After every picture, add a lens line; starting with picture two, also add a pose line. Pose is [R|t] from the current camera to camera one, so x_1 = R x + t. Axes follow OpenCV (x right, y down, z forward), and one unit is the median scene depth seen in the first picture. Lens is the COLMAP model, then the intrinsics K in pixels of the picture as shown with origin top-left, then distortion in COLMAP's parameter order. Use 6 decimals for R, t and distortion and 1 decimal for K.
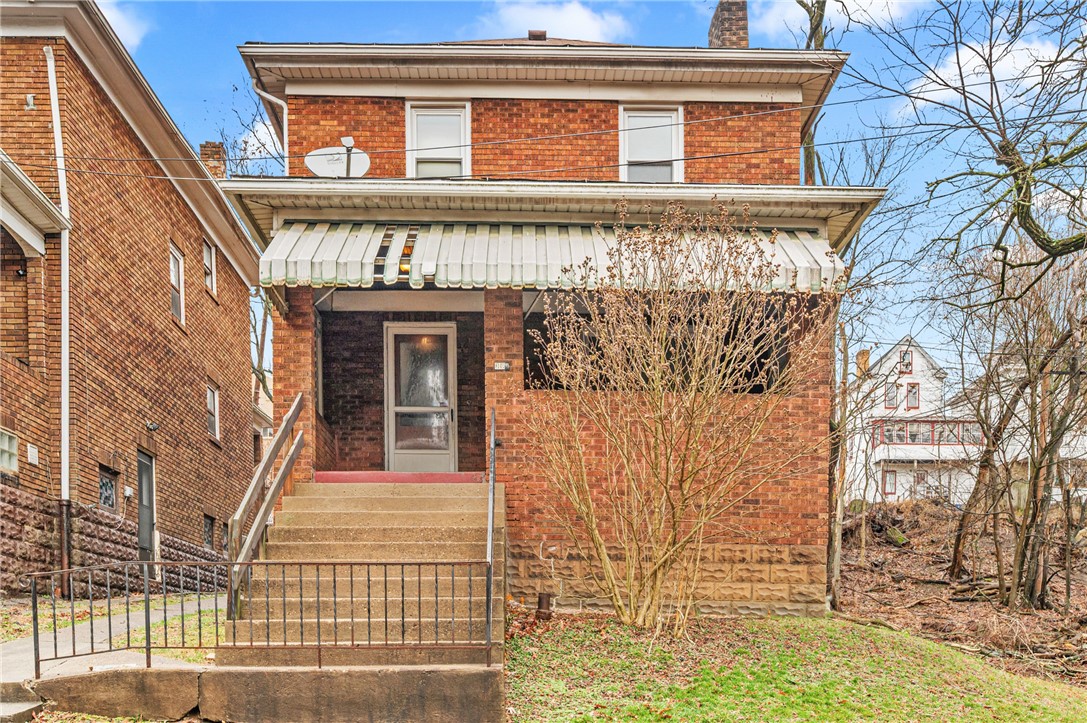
lens RADIAL K [[1037.1, 0, 544.9], [0, 1037.1, 473.4], [0, 0, 1]] dist [-0.005283, -0.006782]
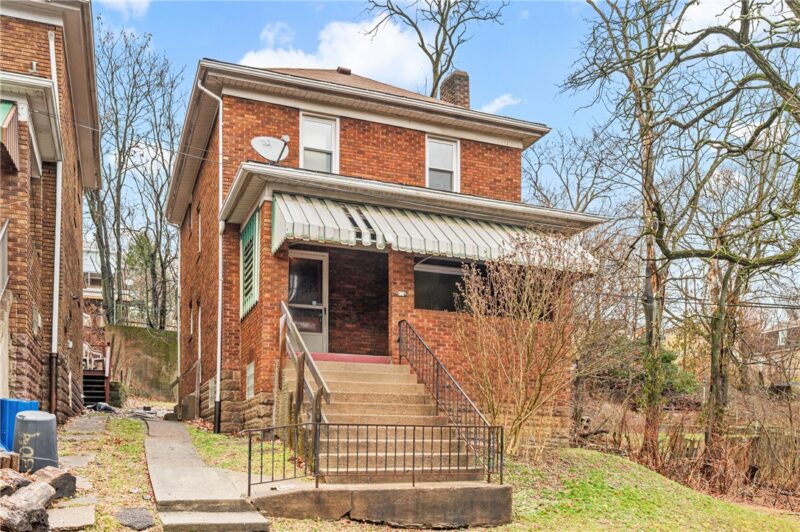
lens RADIAL K [[705.4, 0, 400.0], [0, 705.4, 266.0], [0, 0, 1]] dist [-0.007734, -0.005465]
pose [[0.939130, 0.088354, 0.332006, -0.337170], [-0.063938, 0.994431, -0.083782, -0.040612], [-0.337559, 0.057455, 0.939549, -0.063684]]
